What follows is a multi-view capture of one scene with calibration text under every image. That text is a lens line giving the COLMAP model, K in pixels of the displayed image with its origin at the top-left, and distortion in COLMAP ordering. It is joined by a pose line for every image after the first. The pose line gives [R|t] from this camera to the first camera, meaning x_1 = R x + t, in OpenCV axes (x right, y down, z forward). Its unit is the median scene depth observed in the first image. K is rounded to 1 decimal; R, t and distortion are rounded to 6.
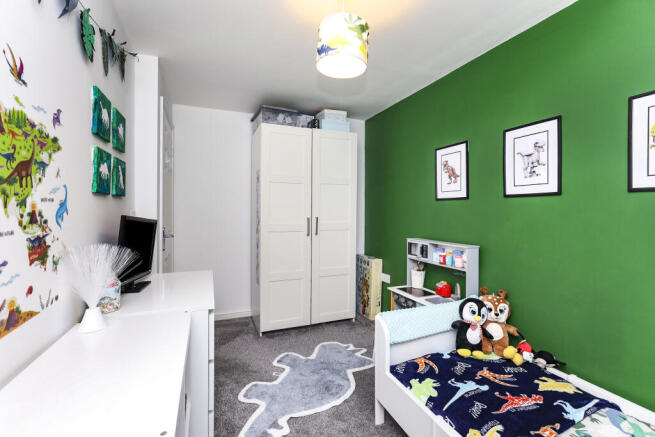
lens RADIAL K [[299.2, 0, 327.5], [0, 299.2, 218.5], [0, 0, 1]] dist [-0.001437, -0.000117]
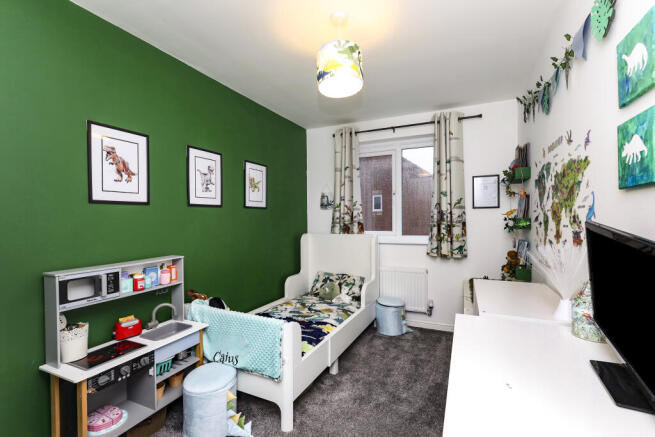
lens RADIAL K [[299.2, 0, 327.5], [0, 299.2, 218.5], [0, 0, 1]] dist [-0.001437, -0.000117]
pose [[-0.679397, 0.002652, 0.733767, -0.513485], [0.027817, 0.999368, 0.022143, -0.031866], [-0.733244, 0.035455, -0.679041, 1.252536]]
